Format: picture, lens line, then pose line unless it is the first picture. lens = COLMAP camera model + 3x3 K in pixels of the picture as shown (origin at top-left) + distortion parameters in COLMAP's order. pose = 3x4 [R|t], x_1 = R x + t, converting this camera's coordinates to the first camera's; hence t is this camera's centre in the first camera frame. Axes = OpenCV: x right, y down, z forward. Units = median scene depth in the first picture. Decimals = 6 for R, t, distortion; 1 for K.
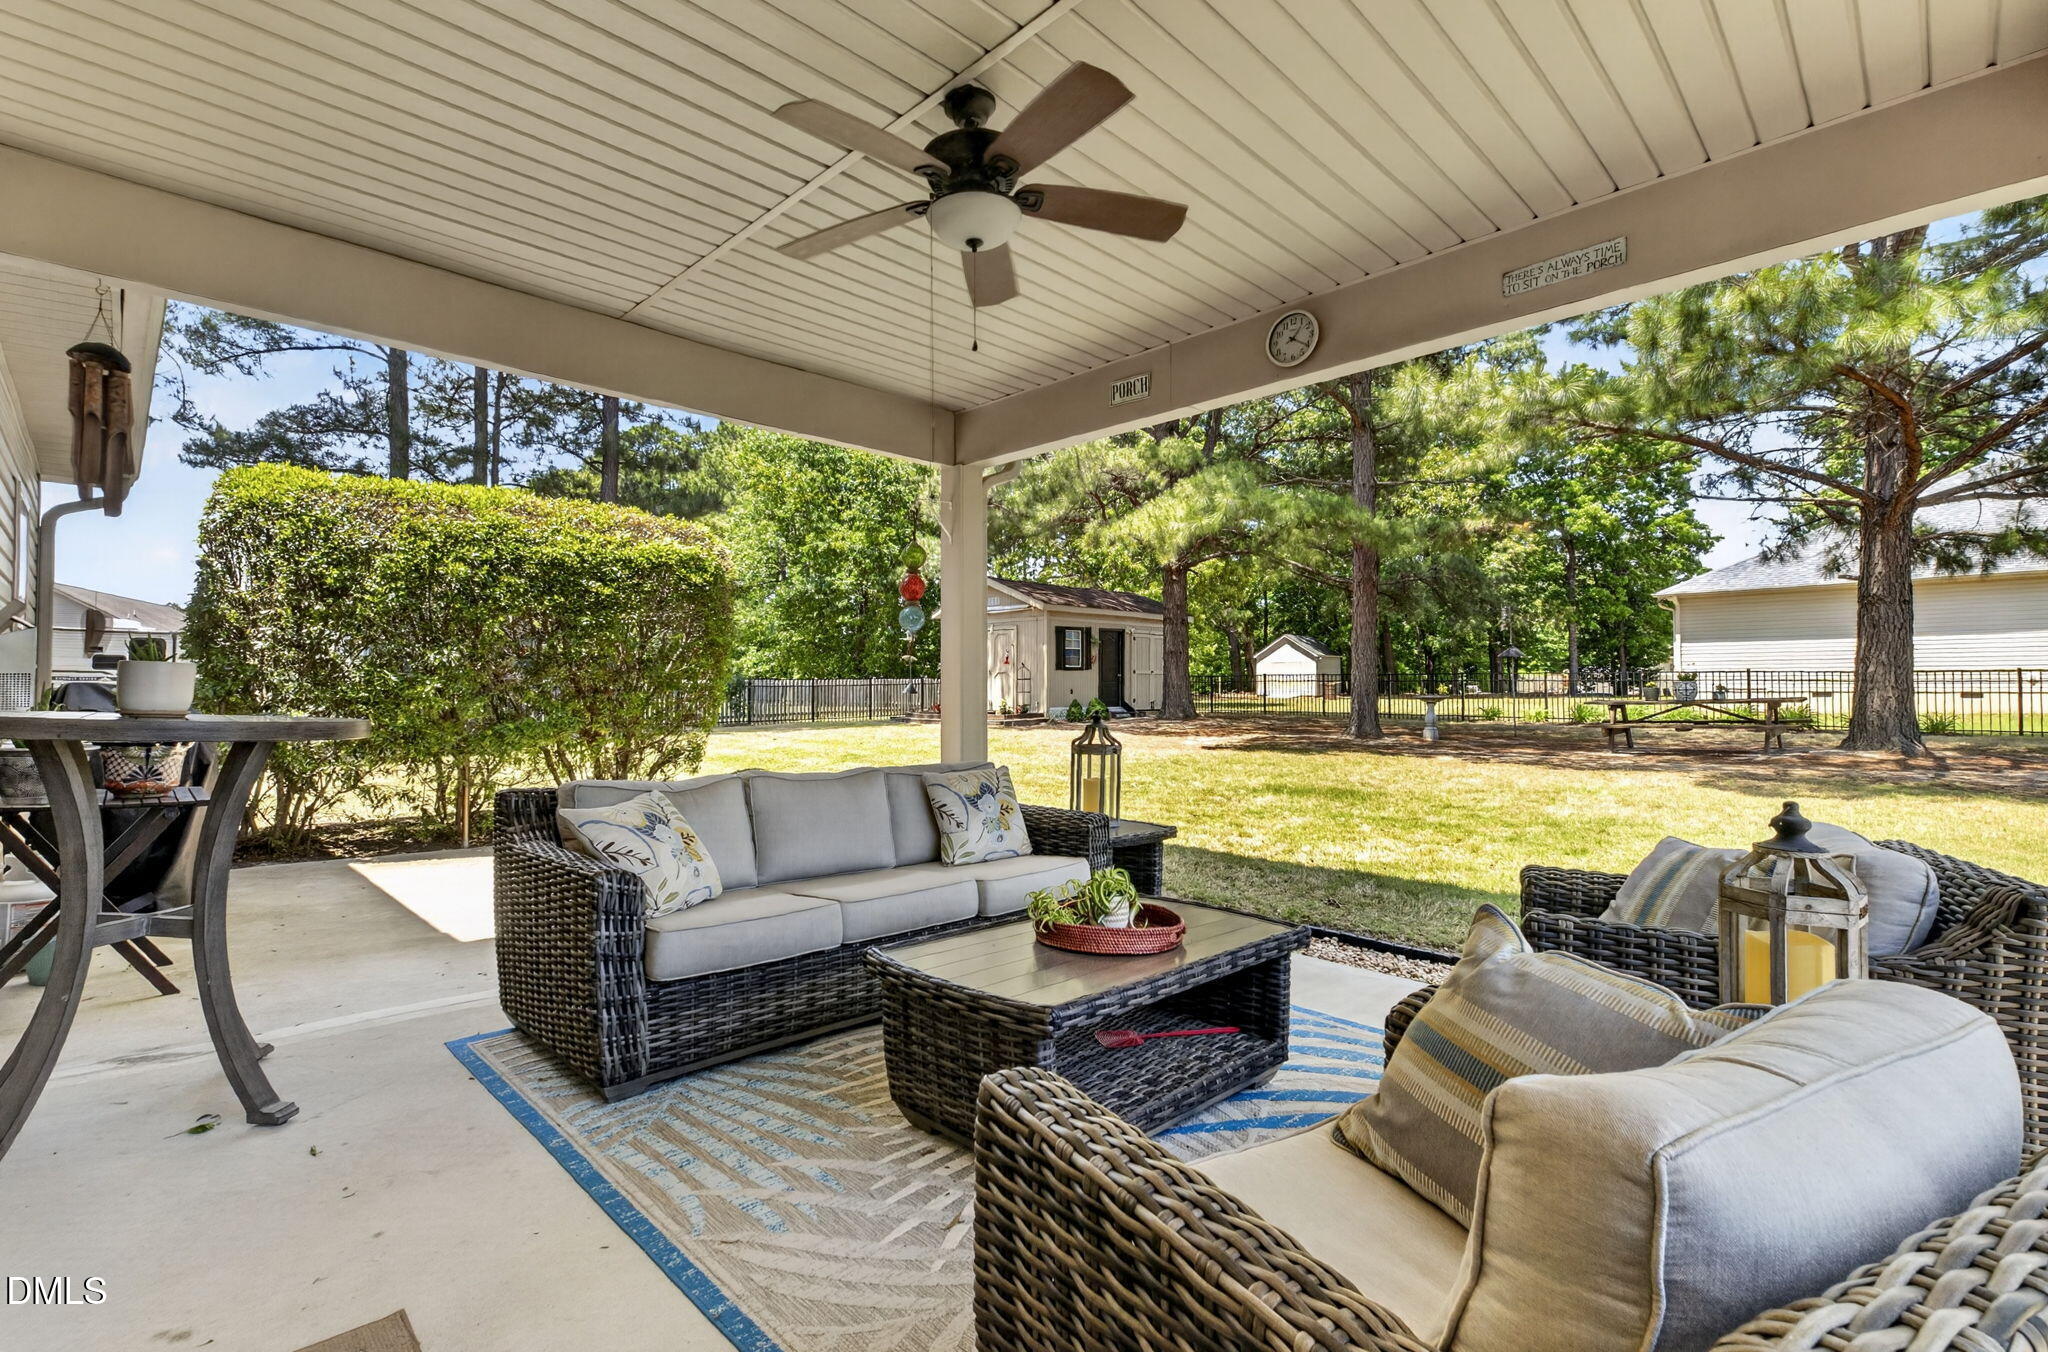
lens RADIAL K [[905.3, 0, 1013.1], [0, 905.3, 665.5], [0, 0, 1]] dist [0.000686, -0.000330]
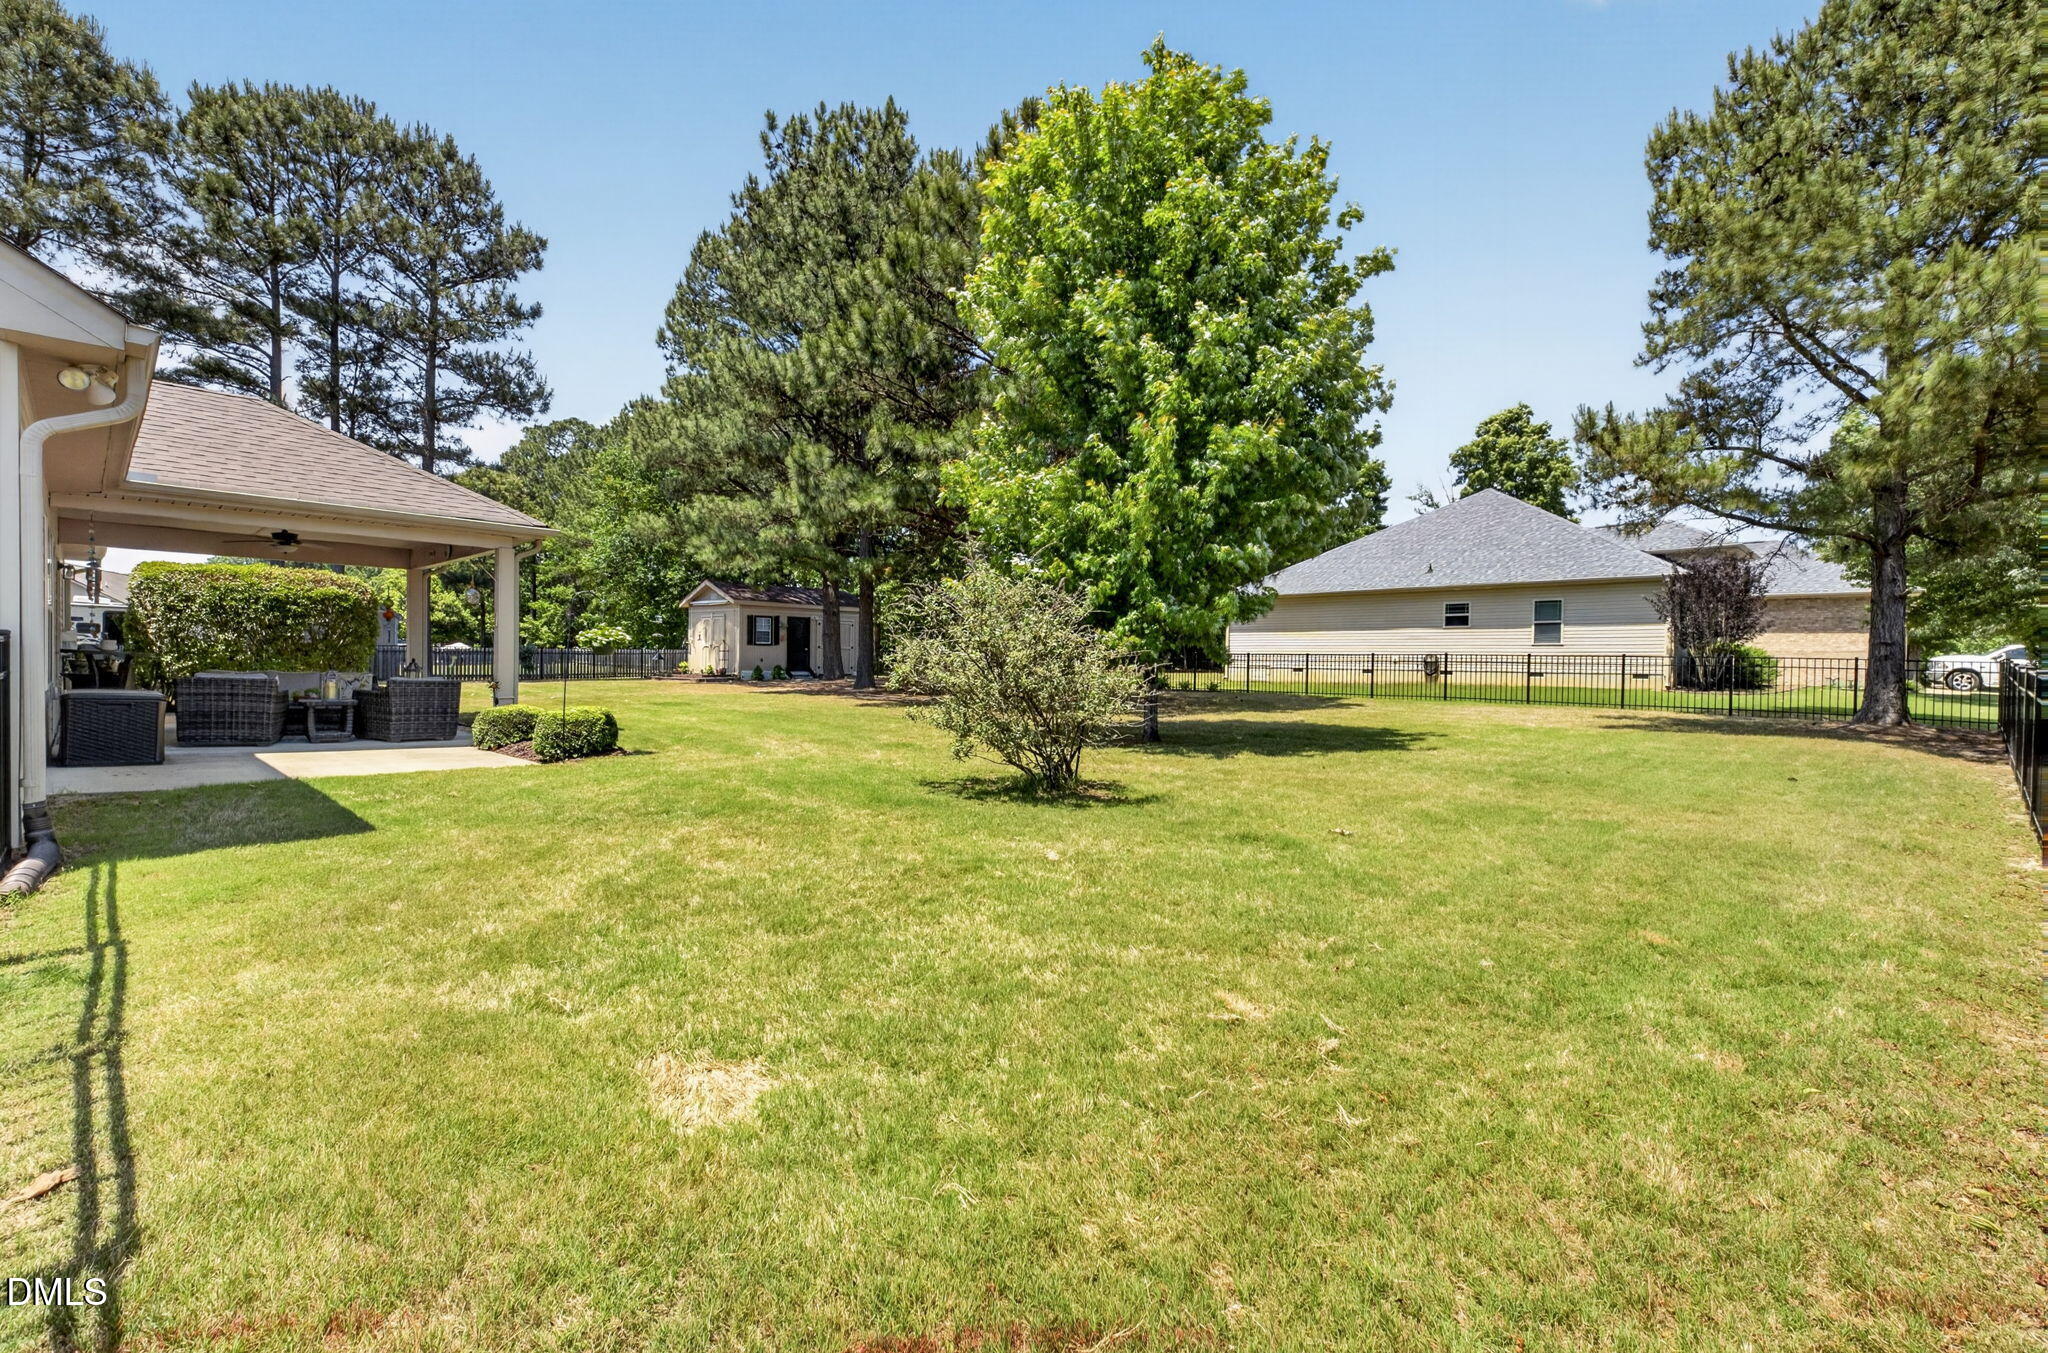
lens RADIAL K [[905.3, 0, 1013.1], [0, 905.3, 666.0], [0, 0, 1]] dist [0.000686, -0.000330]
pose [[0.999740, 0.013163, 0.018604, 0.446399], [-0.013672, 0.999528, 0.027504, -0.007319], [-0.018233, -0.027751, 0.999449, -0.462696]]
